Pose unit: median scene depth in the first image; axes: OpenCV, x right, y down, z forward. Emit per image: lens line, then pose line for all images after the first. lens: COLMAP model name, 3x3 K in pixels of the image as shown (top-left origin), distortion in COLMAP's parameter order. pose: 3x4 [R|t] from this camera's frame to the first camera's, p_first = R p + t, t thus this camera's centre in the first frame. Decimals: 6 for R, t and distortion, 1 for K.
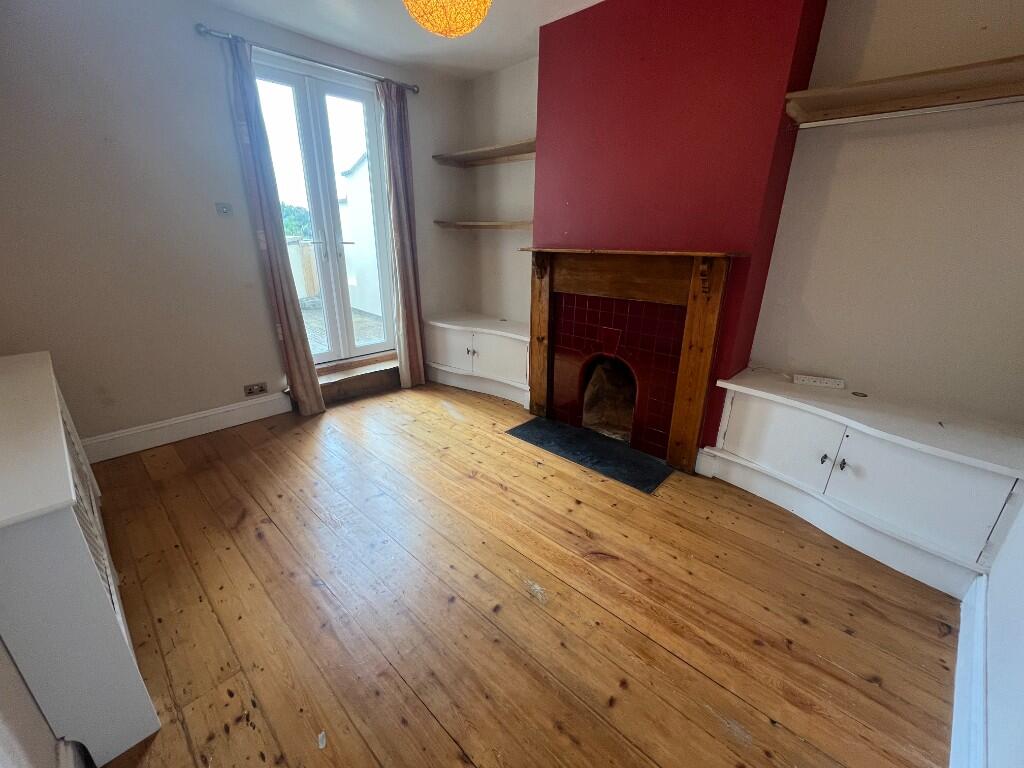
lens RADIAL K [[417.2, 0, 509.6], [0, 417.2, 384.2], [0, 0, 1]] dist [-0.000827, -0.000259]
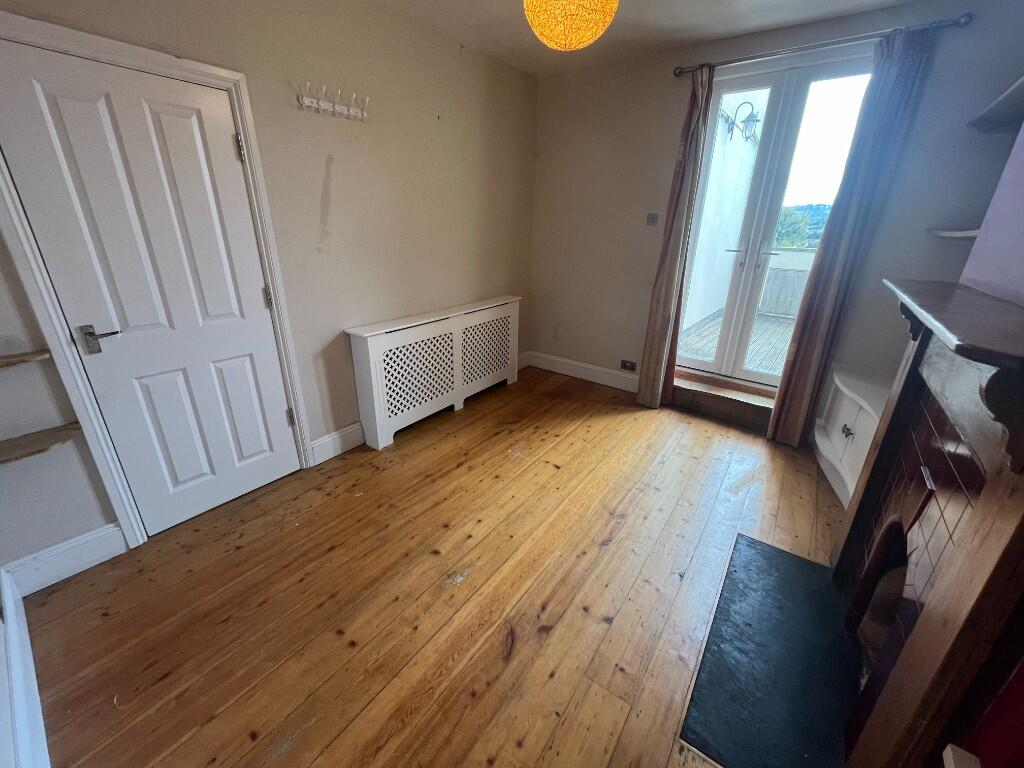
lens RADIAL K [[417.2, 0, 509.6], [0, 417.2, 384.2], [0, 0, 1]] dist [-0.000827, -0.000259]
pose [[0.116822, 0.351412, -0.928904, 0.686820], [-0.359344, 0.886894, 0.290328, -0.231267], [0.925864, 0.299879, 0.229887, 0.567598]]
